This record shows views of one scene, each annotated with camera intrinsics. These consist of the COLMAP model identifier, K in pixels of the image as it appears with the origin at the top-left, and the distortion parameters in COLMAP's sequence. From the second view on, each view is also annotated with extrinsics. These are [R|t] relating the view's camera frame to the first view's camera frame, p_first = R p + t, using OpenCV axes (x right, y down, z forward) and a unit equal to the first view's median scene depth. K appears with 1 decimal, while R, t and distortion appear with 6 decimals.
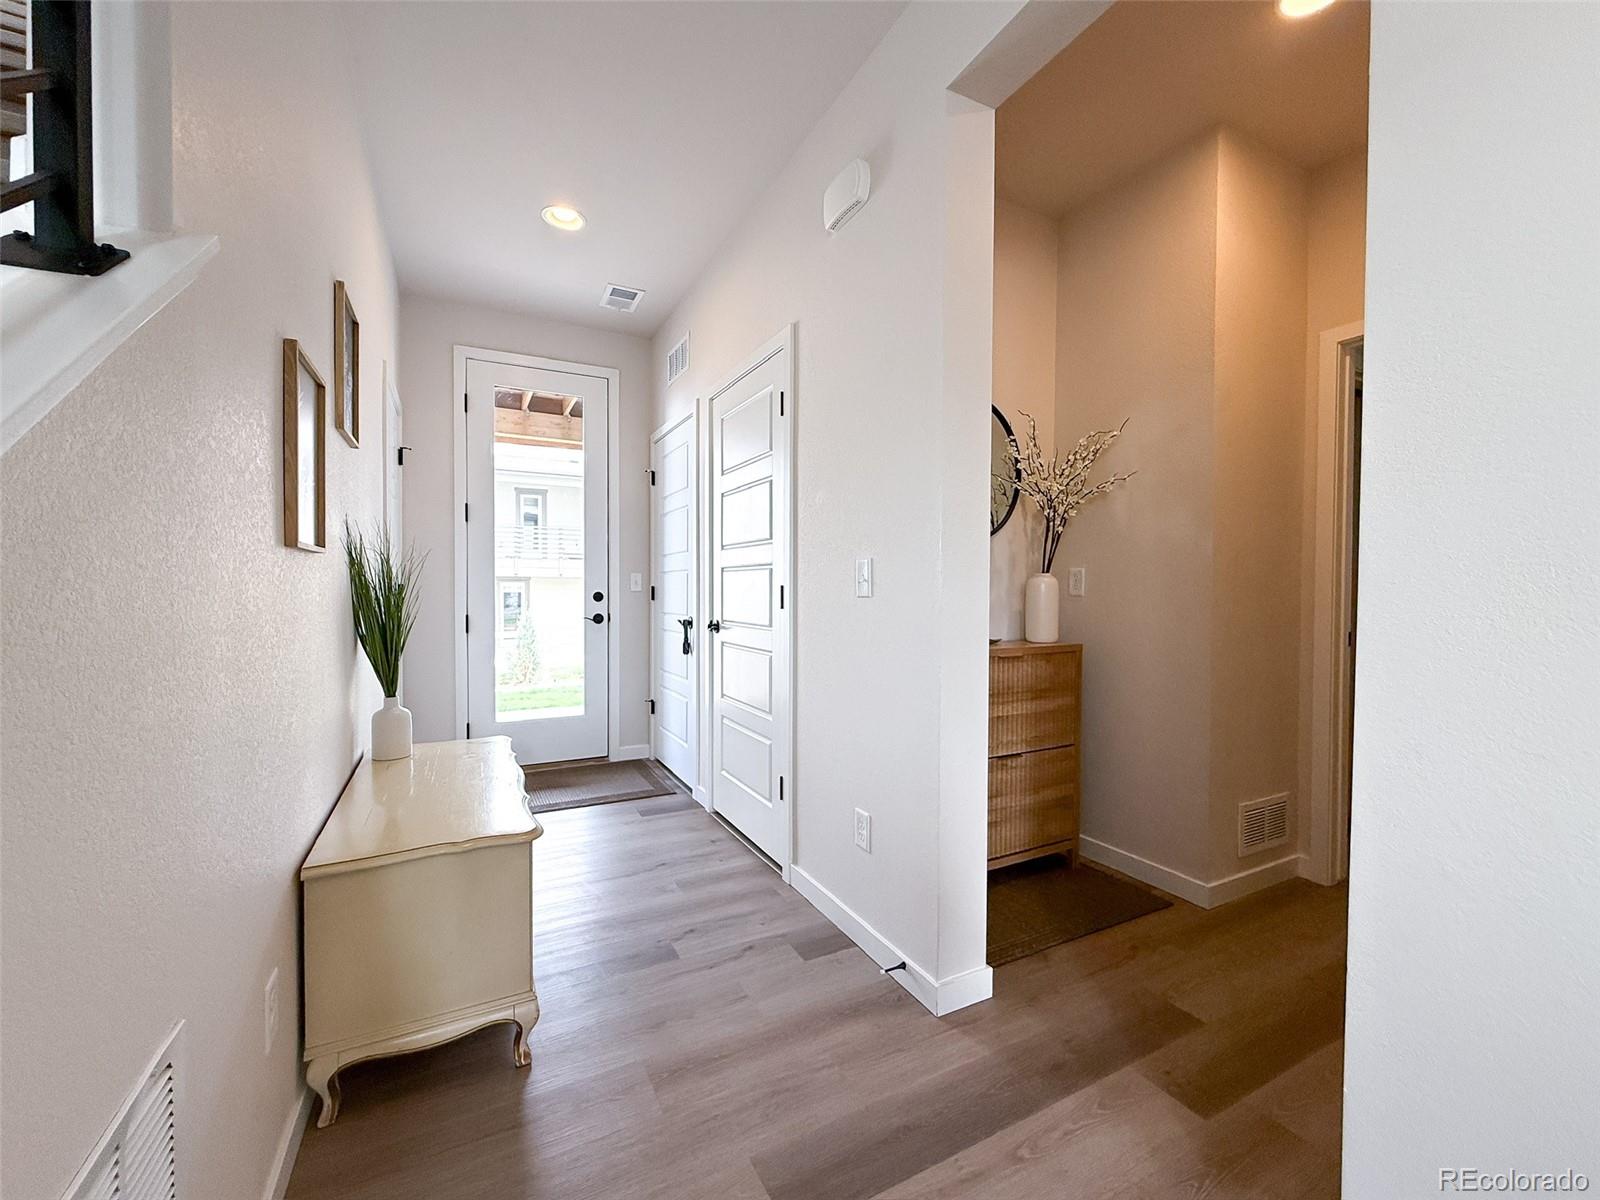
lens RADIAL K [[643.2, 0, 793.2], [0, 643.2, 599.8], [0, 0, 1]] dist [0.001198, -0.000134]
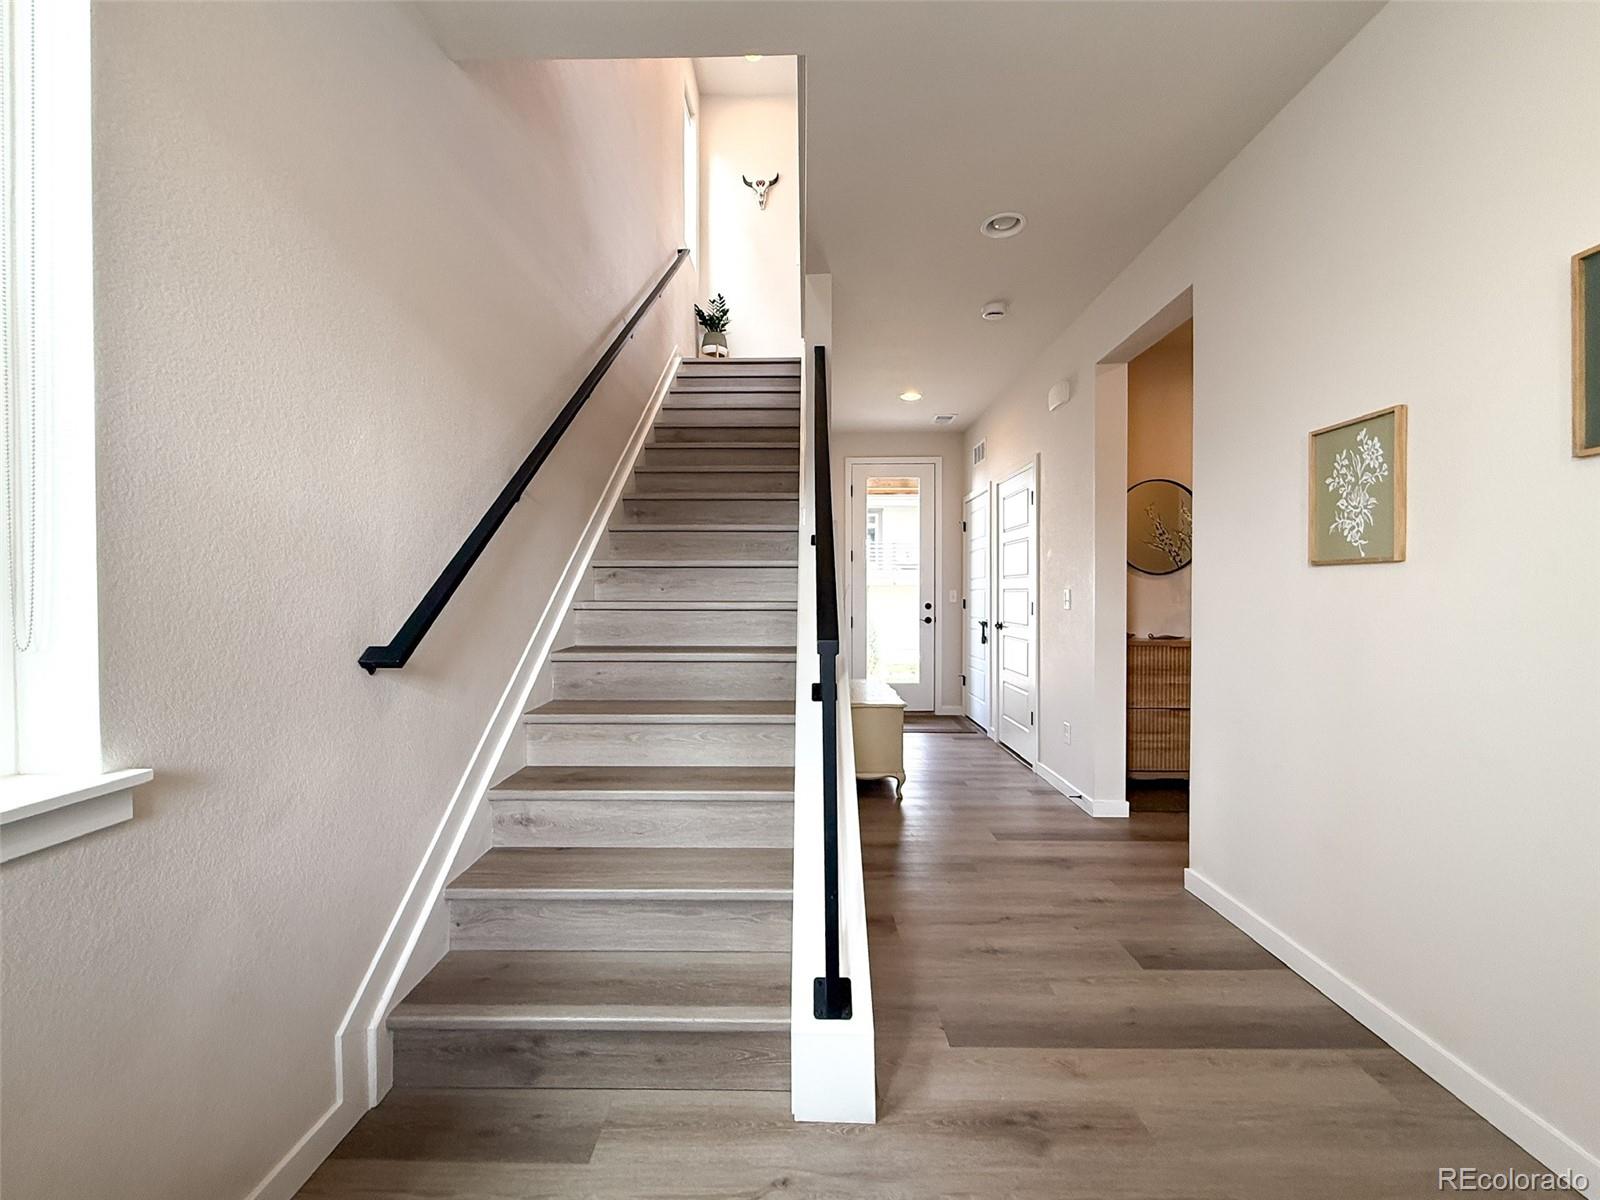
lens RADIAL K [[643.2, 0, 793.2], [0, 643.2, 599.8], [0, 0, 1]] dist [0.001198, -0.000134]
pose [[0.878167, -0.000367, -0.478354, 0.177191], [-0.003238, 0.999972, -0.006712, -0.010043], [0.478343, 0.007443, 0.878142, -0.600496]]
